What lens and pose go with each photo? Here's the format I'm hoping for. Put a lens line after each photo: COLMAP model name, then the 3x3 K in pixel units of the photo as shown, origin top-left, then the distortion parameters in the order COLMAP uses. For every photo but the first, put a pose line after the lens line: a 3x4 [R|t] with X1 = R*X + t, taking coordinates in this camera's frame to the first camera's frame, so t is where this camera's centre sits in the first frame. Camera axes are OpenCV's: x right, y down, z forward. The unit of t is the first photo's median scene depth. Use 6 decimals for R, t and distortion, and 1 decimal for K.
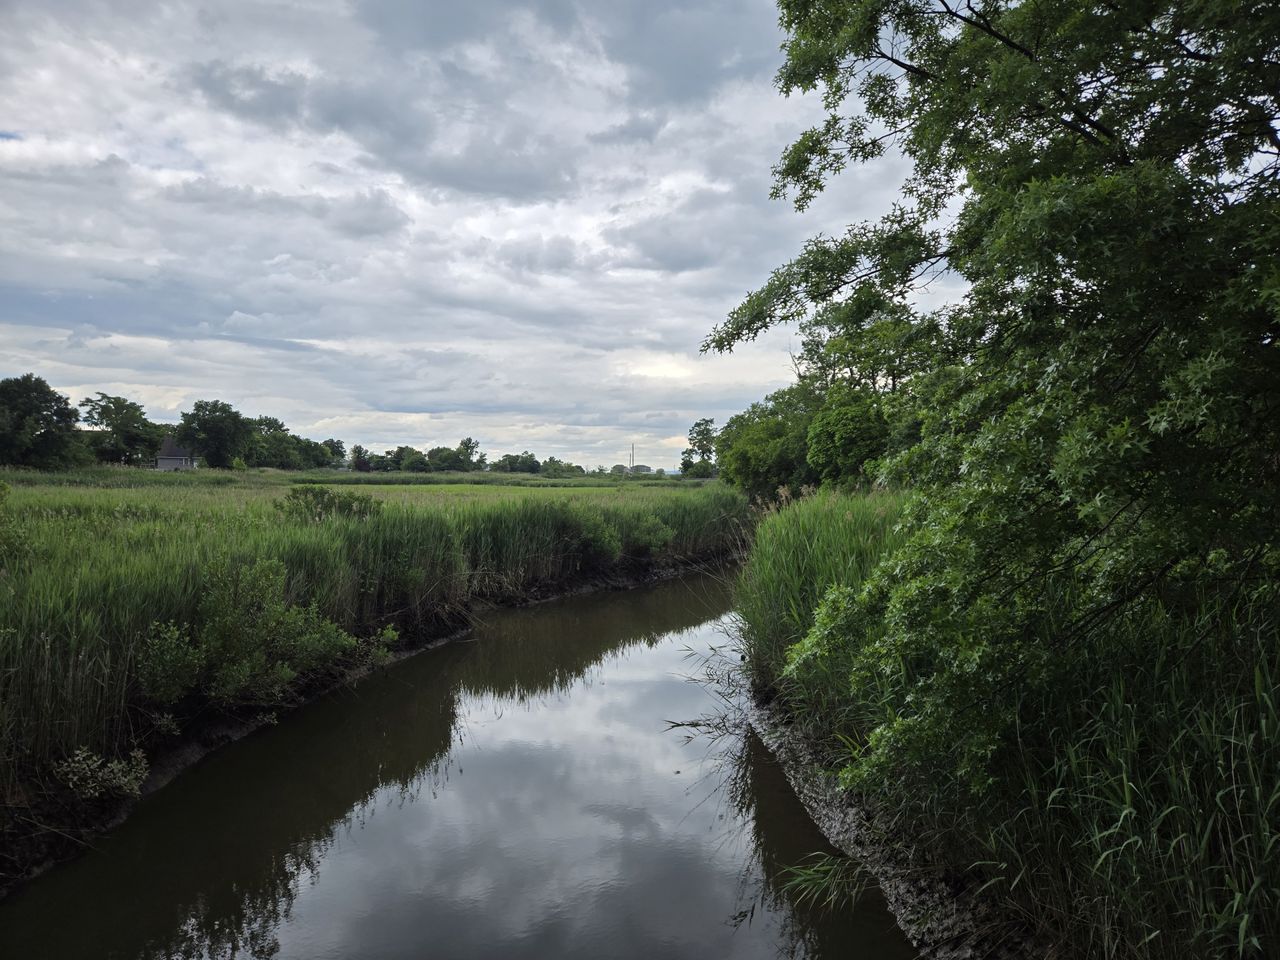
lens RADIAL K [[863.5, 0, 647.1], [0, 863.5, 482.3], [0, 0, 1]] dist [0.103115, -0.094769]
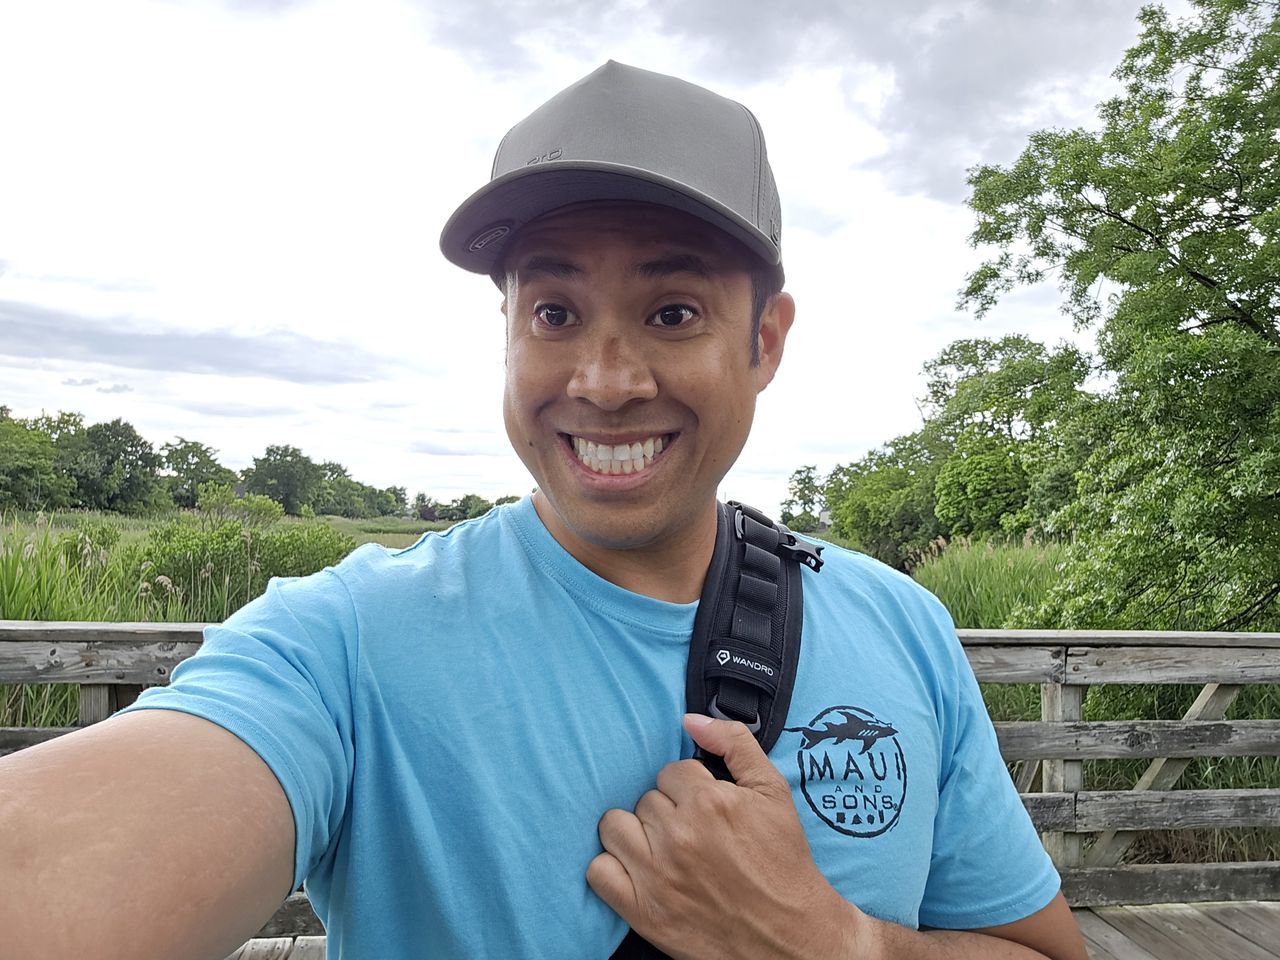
lens RADIAL K [[1048.7, 0, 611.0], [0, 1048.7, 466.0], [0, 0, 1]] dist [-0.036976, 0.043406]
pose [[0.994963, 0.006105, -0.100058, -0.042162], [-0.012994, 0.997577, -0.068351, 0.003673], [0.099398, 0.069307, 0.992631, -0.114703]]
